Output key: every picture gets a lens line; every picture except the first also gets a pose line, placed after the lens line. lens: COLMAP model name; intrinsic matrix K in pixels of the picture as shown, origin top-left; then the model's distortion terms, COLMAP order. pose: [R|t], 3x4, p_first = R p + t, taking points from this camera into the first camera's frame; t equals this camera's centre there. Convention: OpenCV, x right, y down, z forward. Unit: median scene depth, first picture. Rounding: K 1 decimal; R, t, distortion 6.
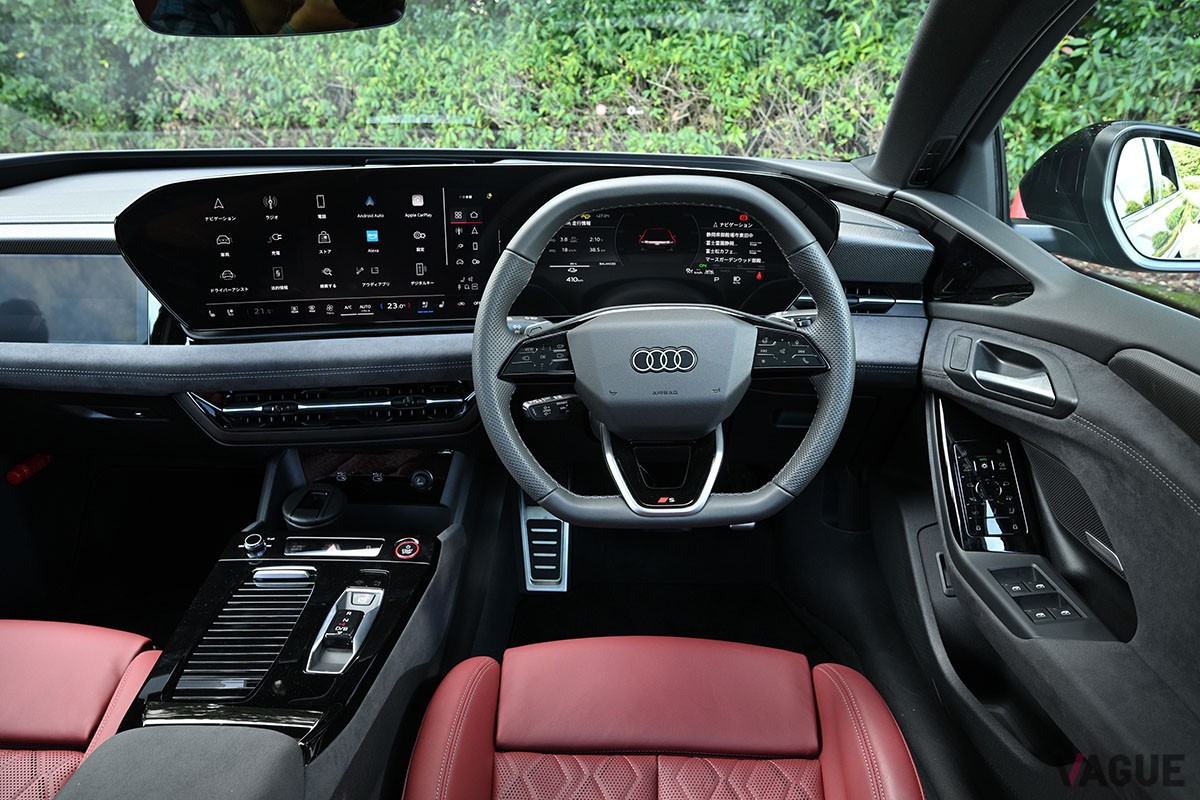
lens RADIAL K [[899.6, 0, 608.2], [0, 899.6, 402.4], [0, 0, 1]] dist [0.004680, 0.016805]
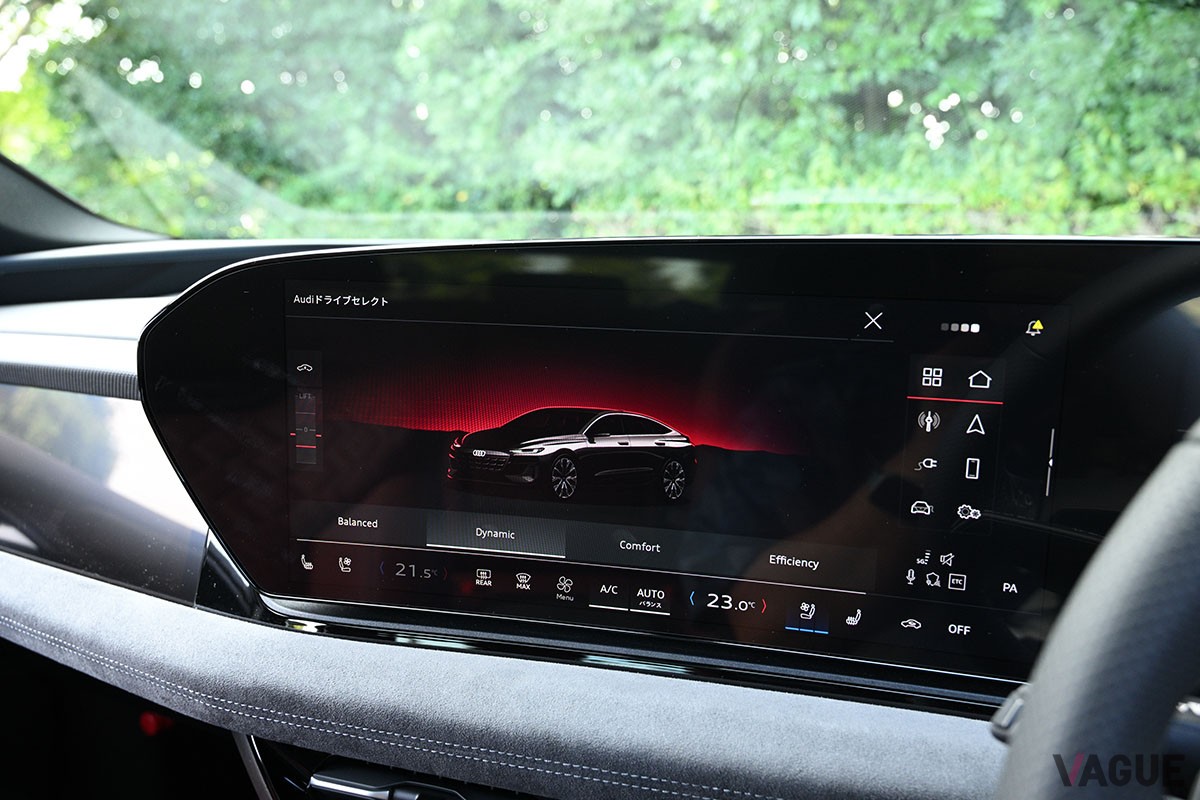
lens RADIAL K [[982.7, 0, 597.5], [0, 982.7, 396.5], [0, 0, 1]] dist [-0.013395, 0.030896]
pose [[0.902636, 0.077511, -0.423368, -0.118182], [-0.152679, 0.977345, -0.146581, -0.121192], [0.402415, 0.196949, 0.894021, 0.590017]]
